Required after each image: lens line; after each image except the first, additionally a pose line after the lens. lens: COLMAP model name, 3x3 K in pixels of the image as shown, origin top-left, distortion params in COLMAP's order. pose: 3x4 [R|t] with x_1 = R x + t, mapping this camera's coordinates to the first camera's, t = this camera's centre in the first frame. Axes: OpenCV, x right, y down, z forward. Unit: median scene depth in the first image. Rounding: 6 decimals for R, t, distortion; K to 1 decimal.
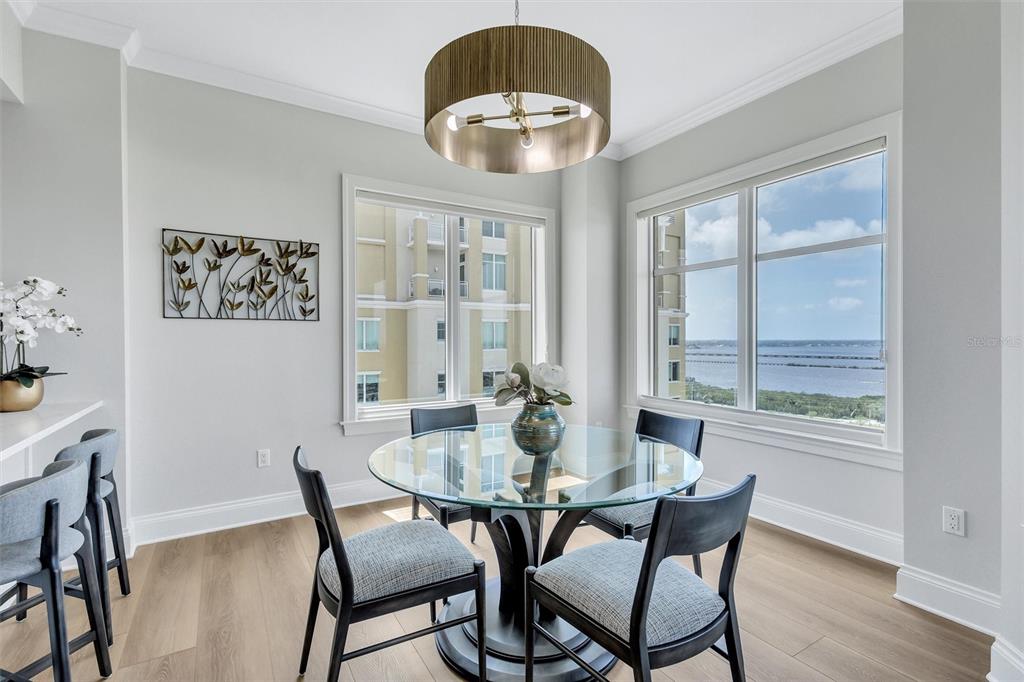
lens RADIAL K [[473.8, 0, 514.1], [0, 473.8, 343.3], [0, 0, 1]] dist [0.001955, -0.000109]
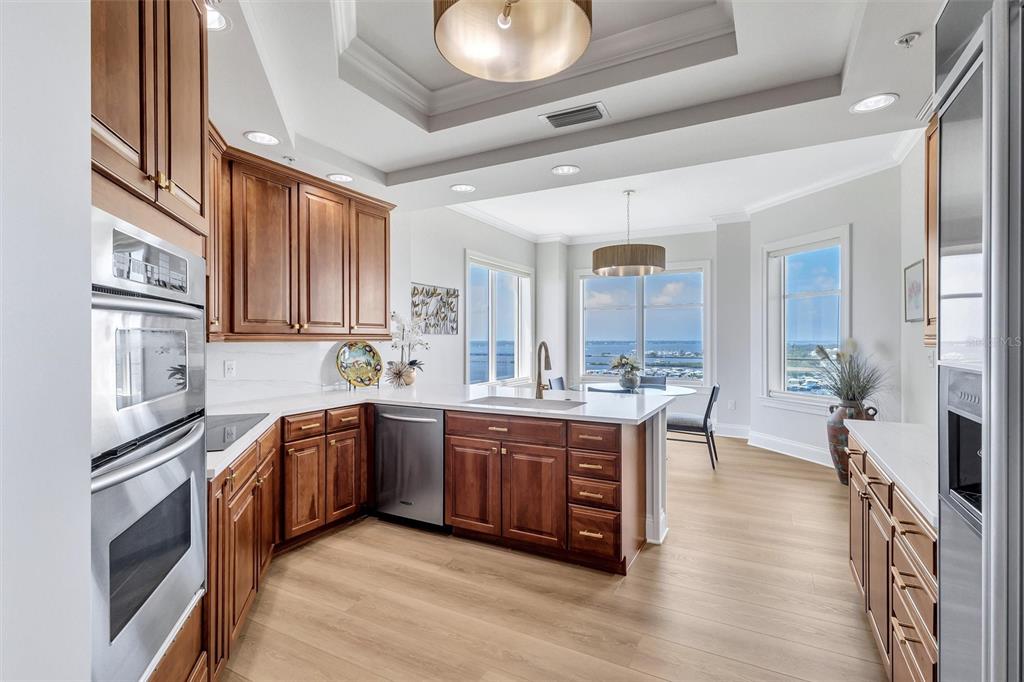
lens RADIAL K [[473.8, 0, 515.3], [0, 473.8, 342.6], [0, 0, 1]] dist [0.001955, -0.000109]
pose [[0.869918, 0.000888, 0.493195, -1.111099], [0.000047, 0.999998, -0.001883, -0.014245], [-0.493196, 0.001661, 0.869917, -0.620085]]
